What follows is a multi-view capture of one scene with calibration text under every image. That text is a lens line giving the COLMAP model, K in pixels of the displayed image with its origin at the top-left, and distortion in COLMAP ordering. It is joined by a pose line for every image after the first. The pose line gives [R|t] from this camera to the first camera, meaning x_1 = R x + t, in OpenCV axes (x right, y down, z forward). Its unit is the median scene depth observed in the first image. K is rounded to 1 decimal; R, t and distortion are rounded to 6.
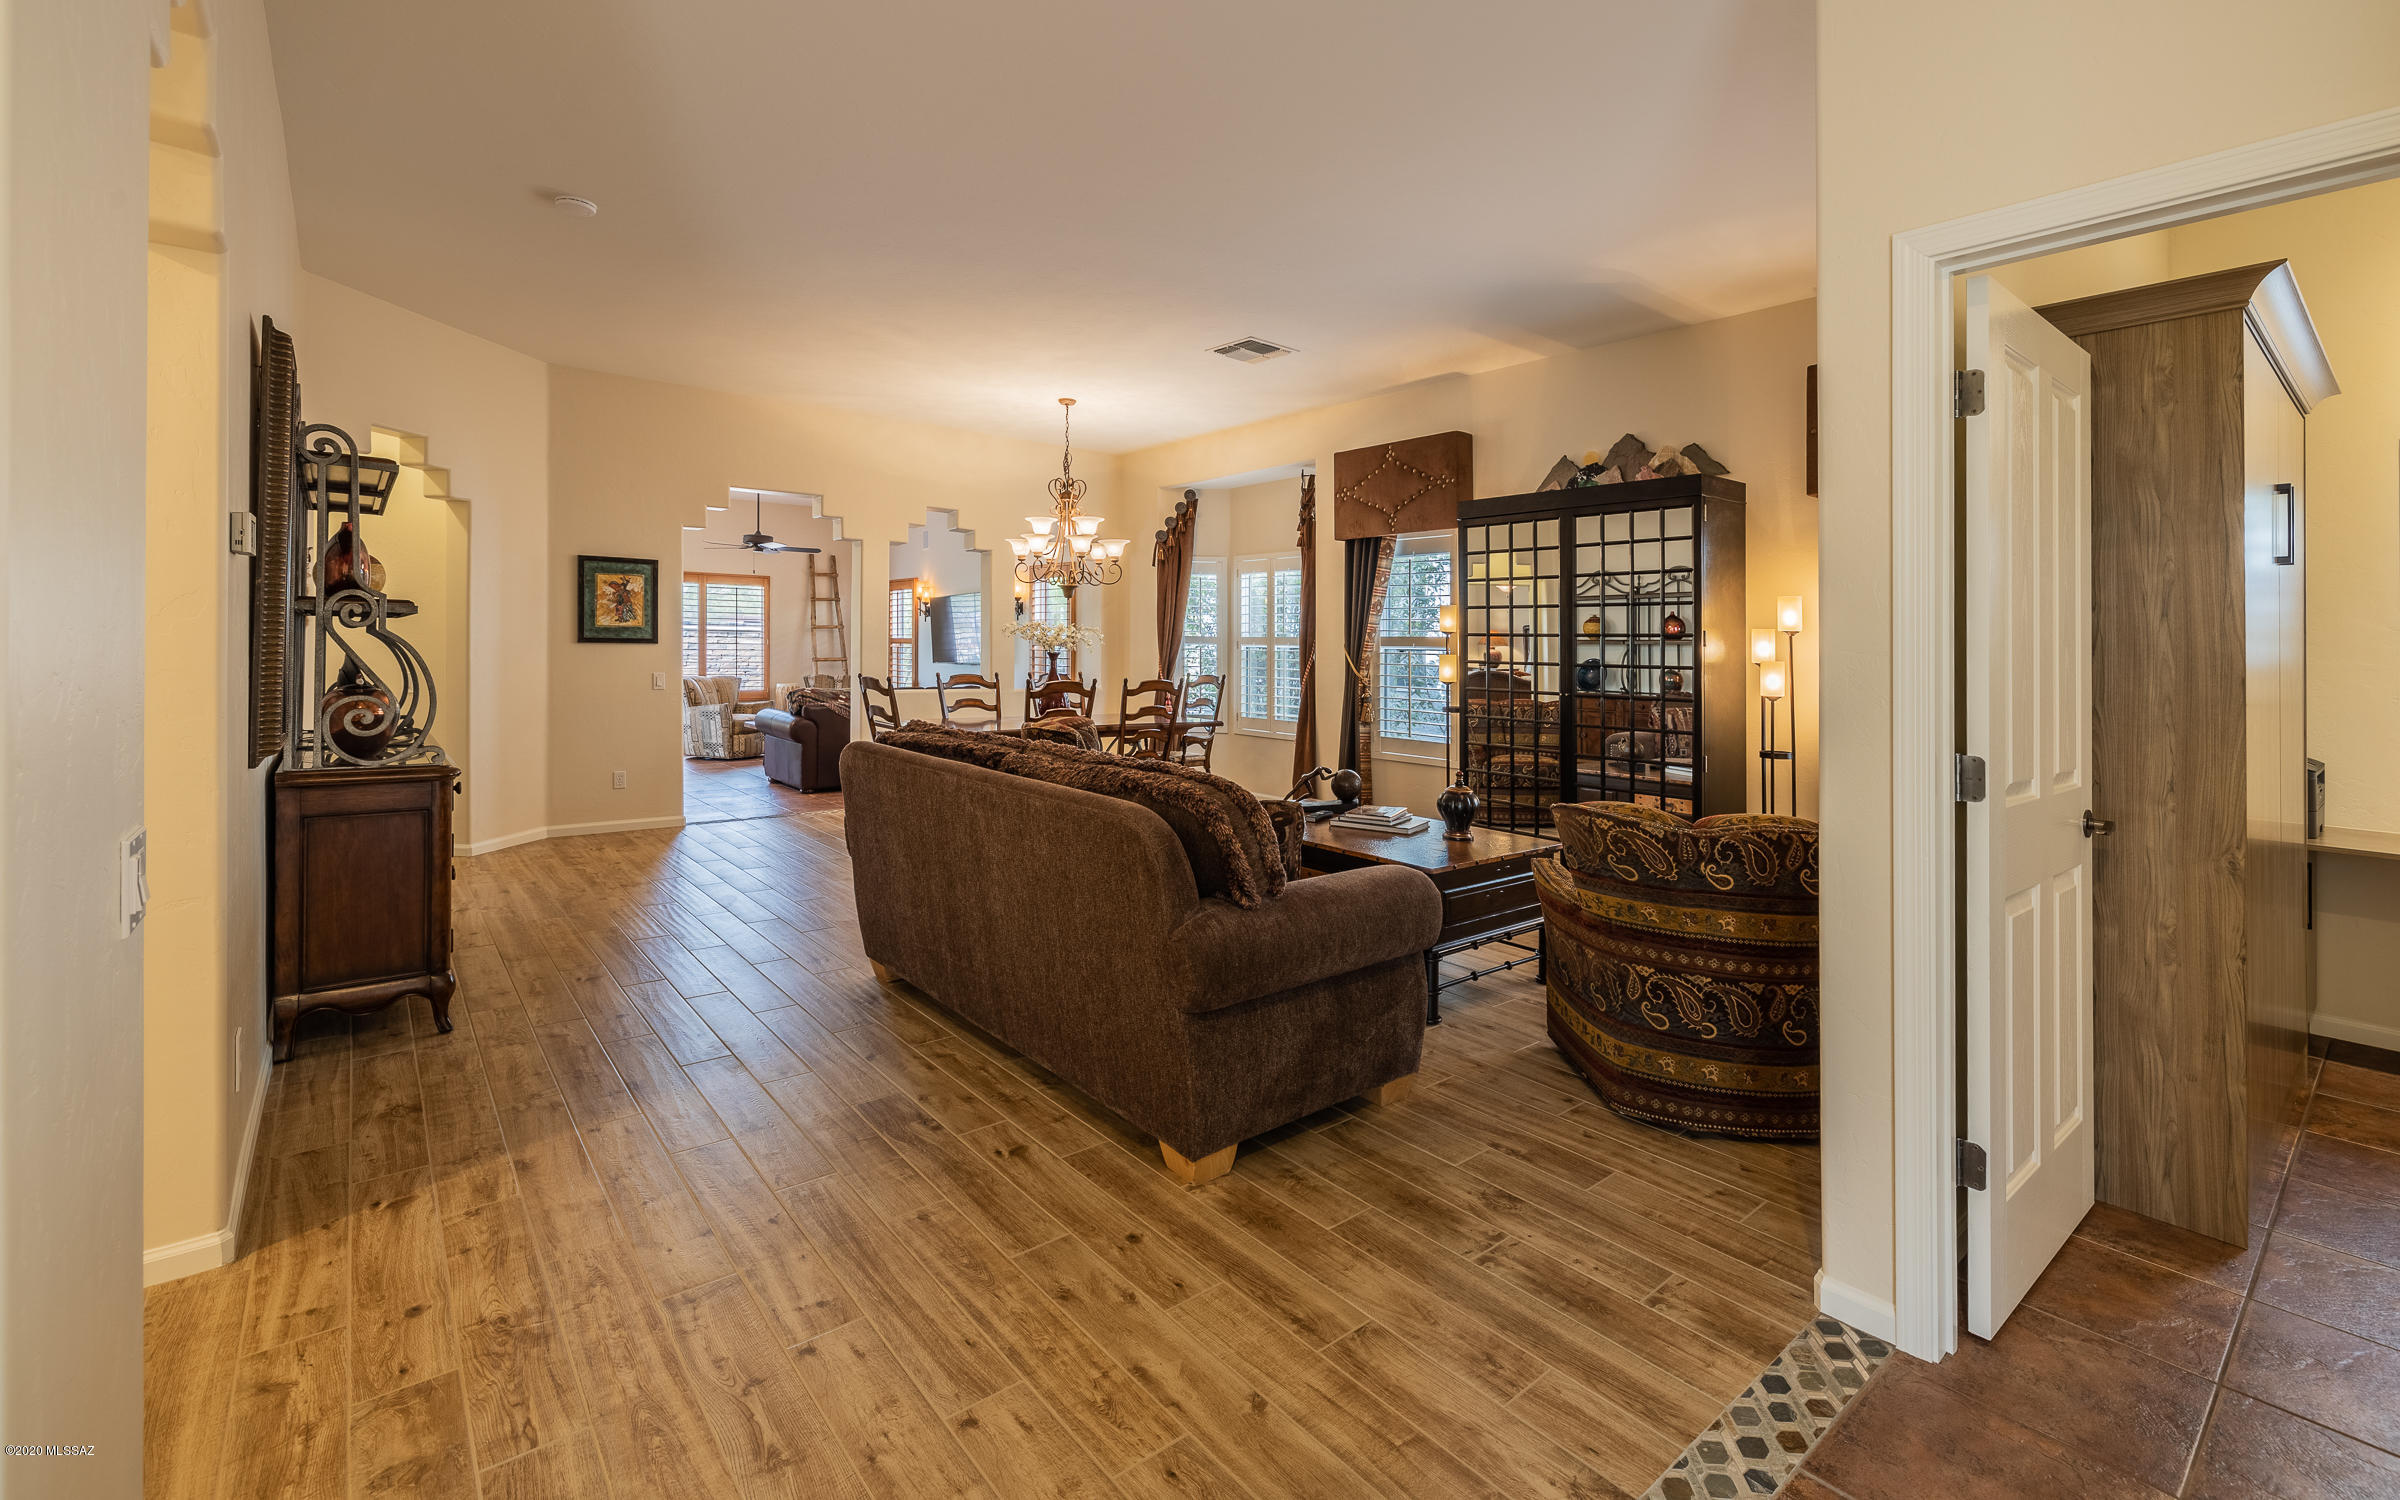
lens RADIAL K [[1016.8, 0, 1217.7], [0, 1016.8, 697.1], [0, 0, 1]] dist [-0.000897, -0.000311]
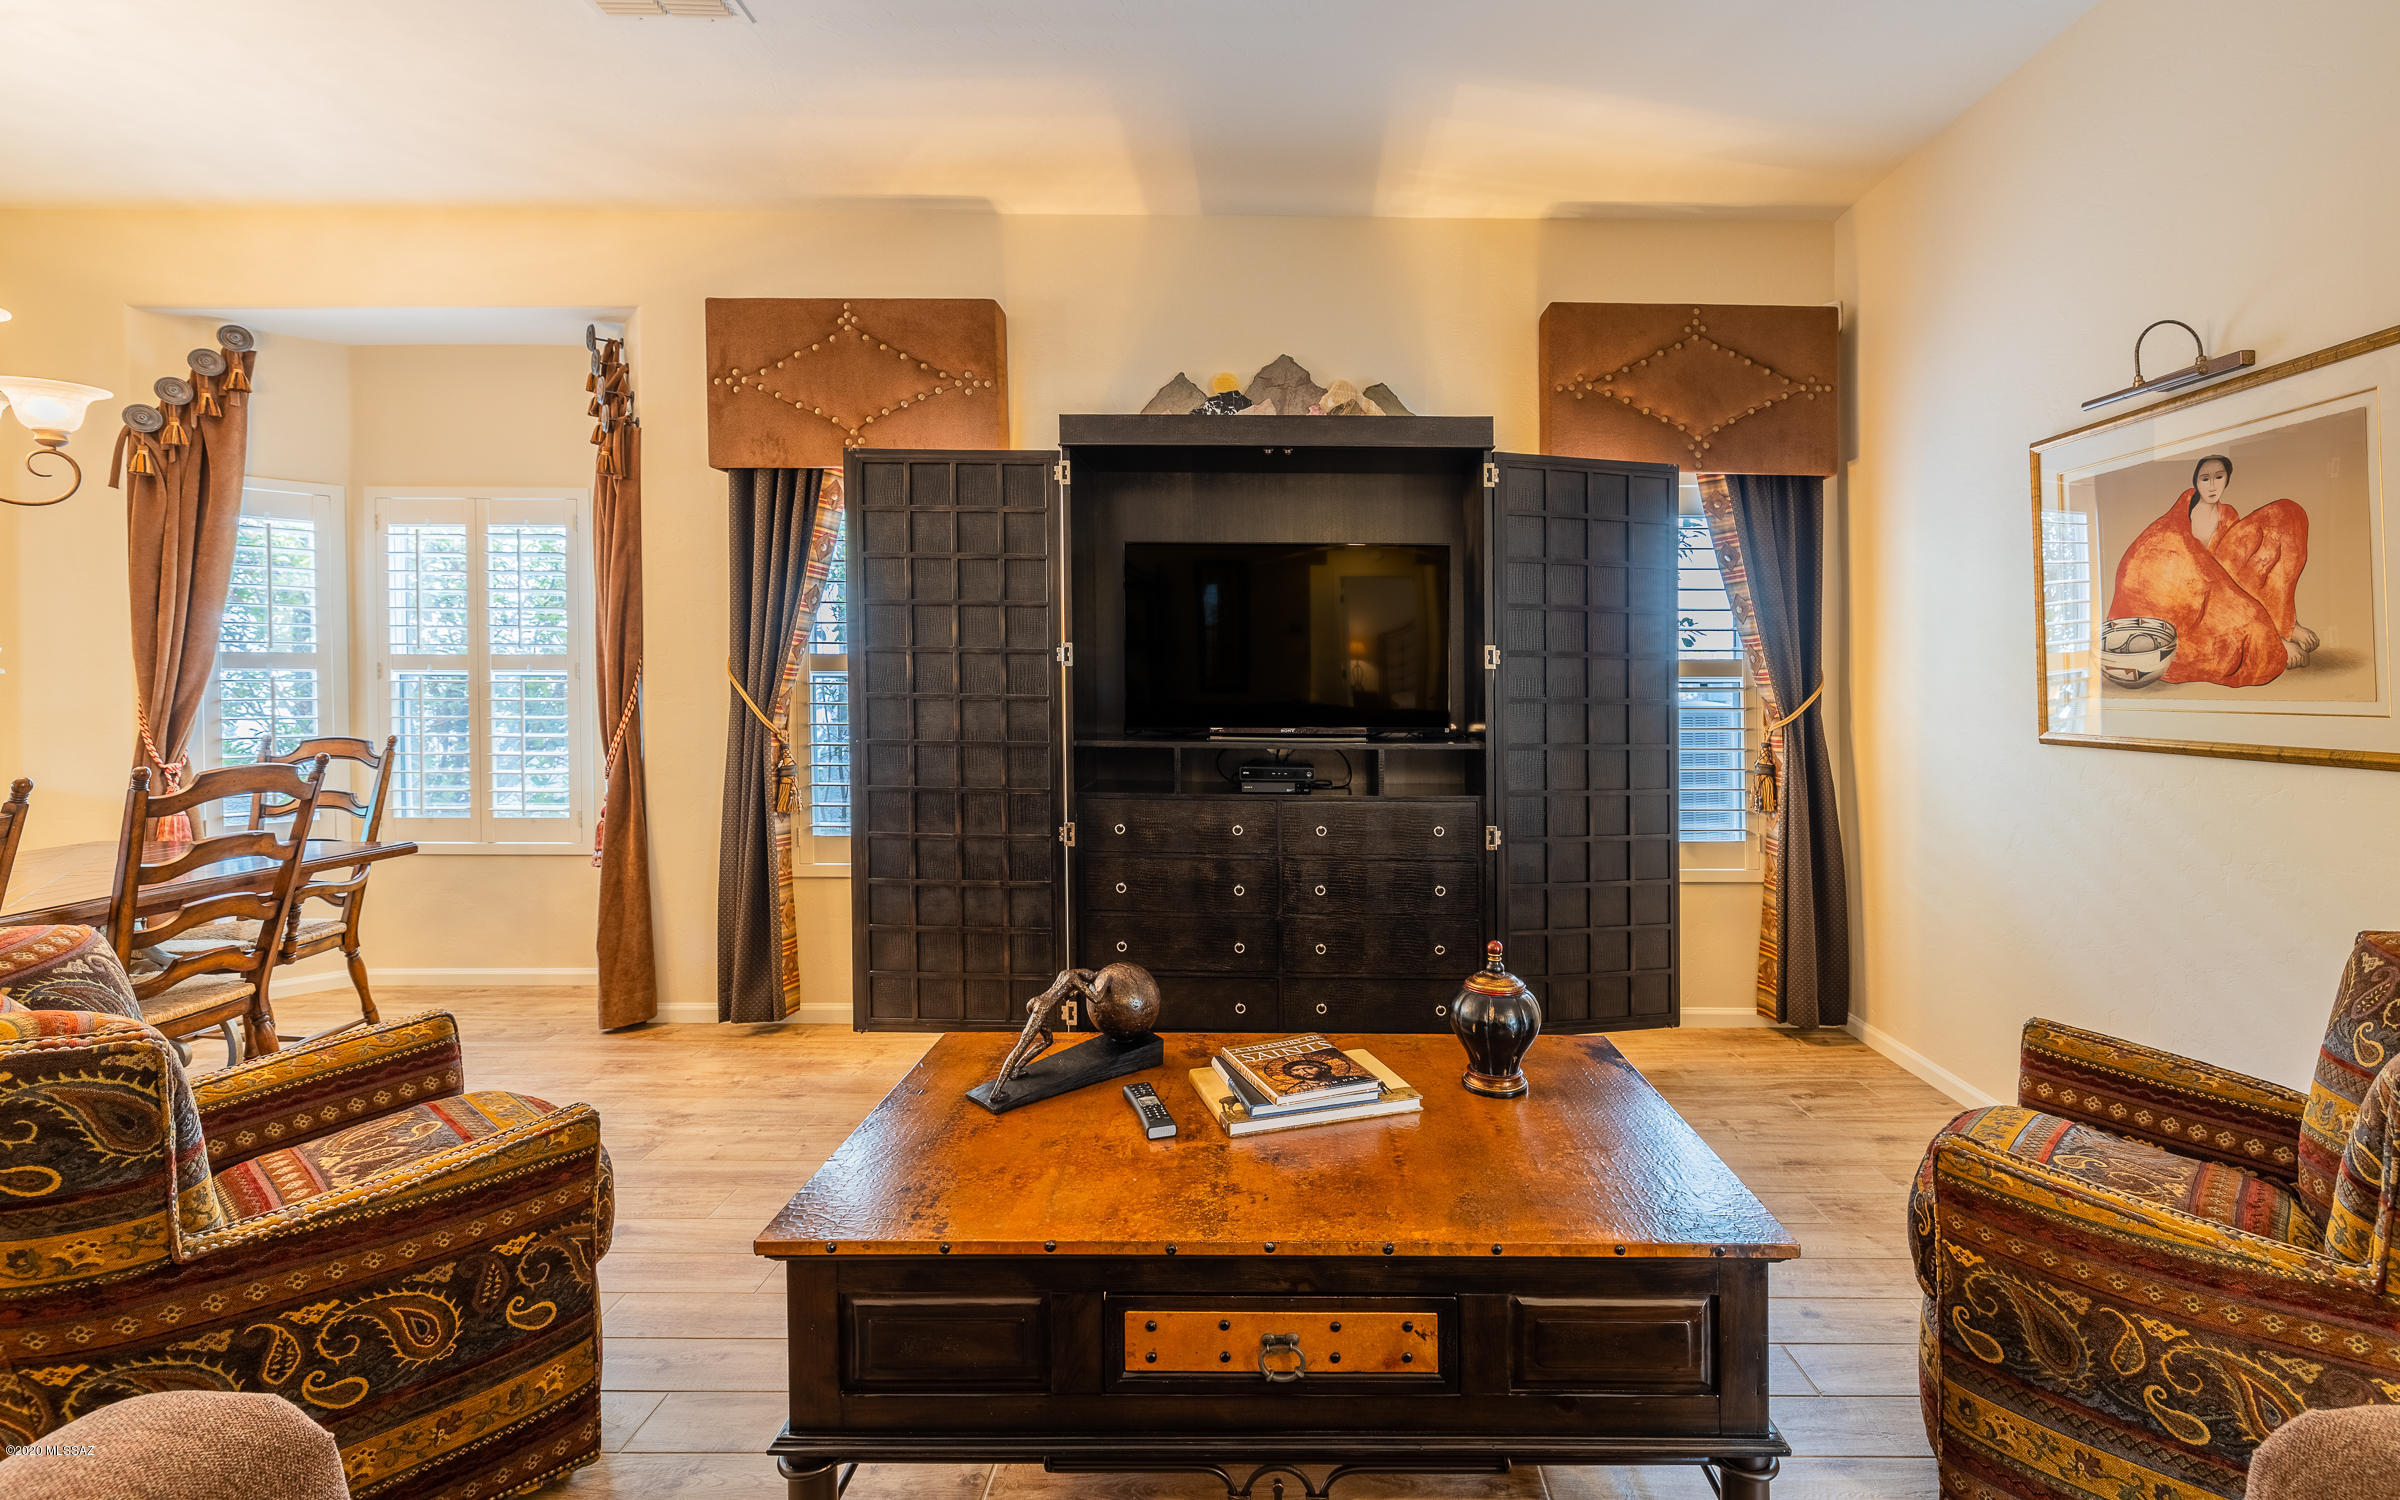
lens RADIAL K [[1045.2, 0, 1268.9], [0, 1045.2, 683.9], [0, 0, 1]] dist [0.000873, 0.000049]
pose [[0.642129, -0.019743, 0.766342, -0.112358], [0.045868, 0.998867, -0.012701, -0.024743], [-0.765223, 0.043306, 0.642307, 0.449633]]
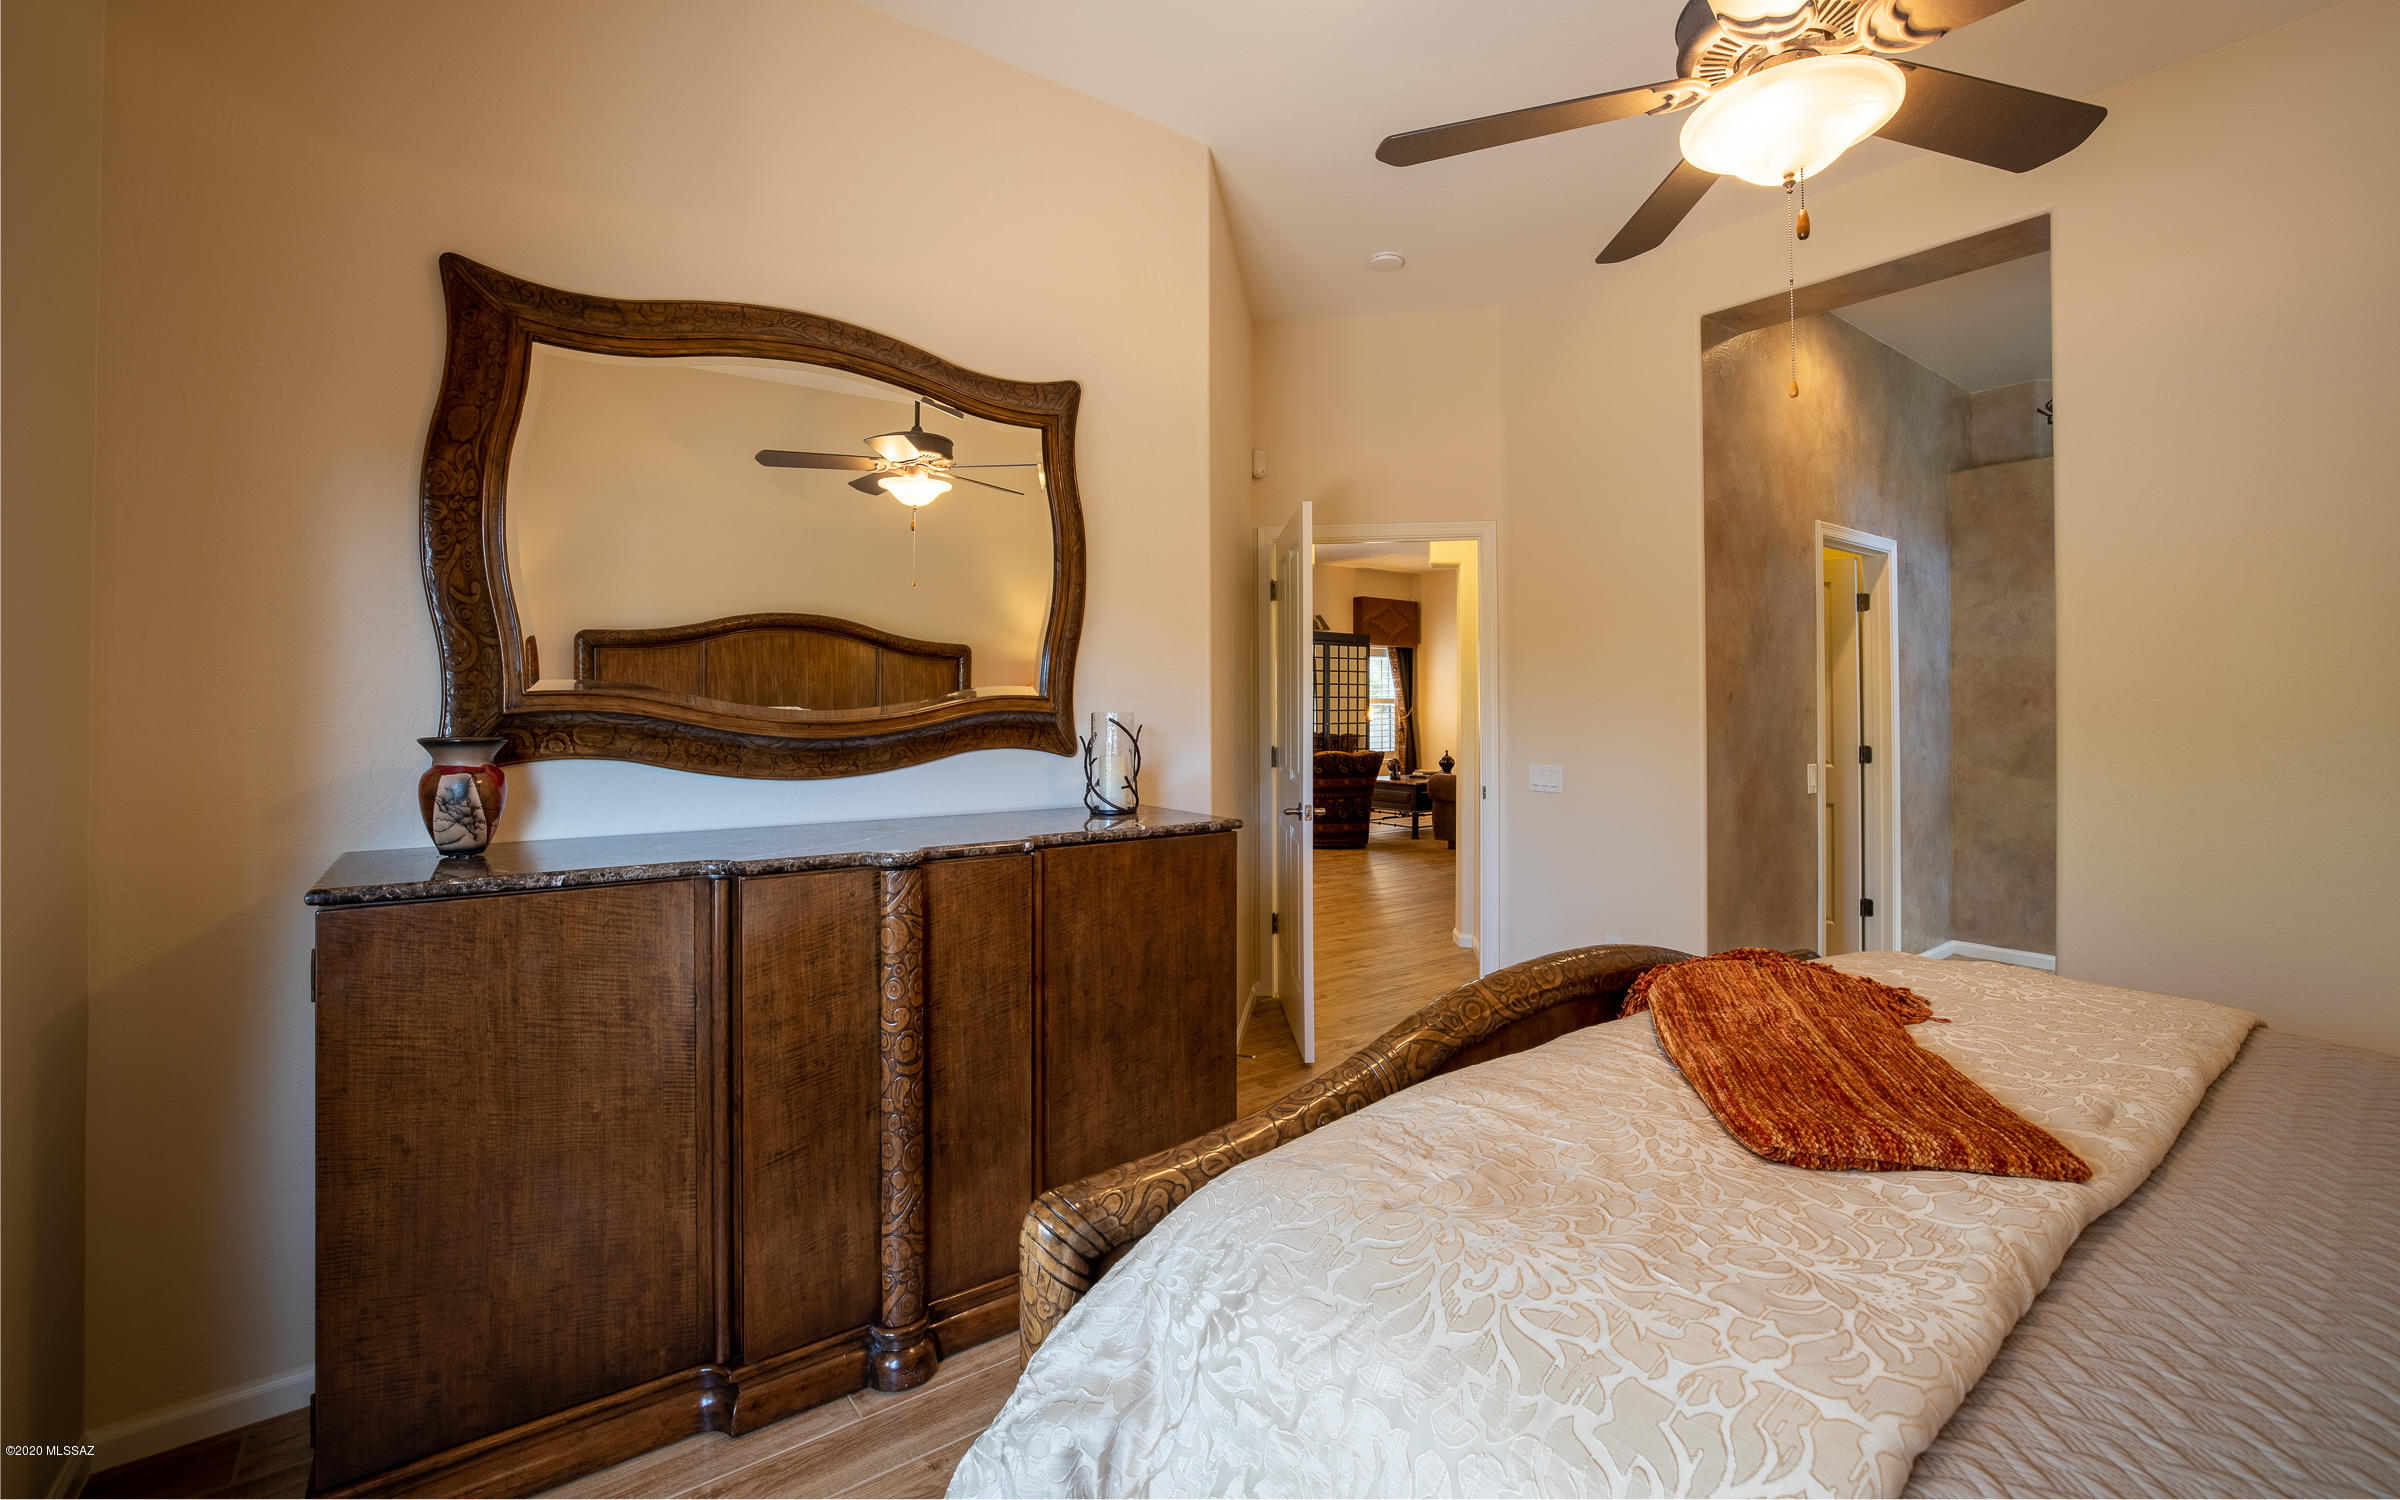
lens RADIAL K [[1005.4, 0, 1196.2], [0, 1005.4, 693.6], [0, 0, 1]] dist [-0.001141, -0.000288]
pose [[0.073789, -0.010698, 0.997217, -1.413945], [0.047656, 0.998838, 0.007189, -0.073739], [-0.996135, 0.046993, 0.074213, 0.843116]]
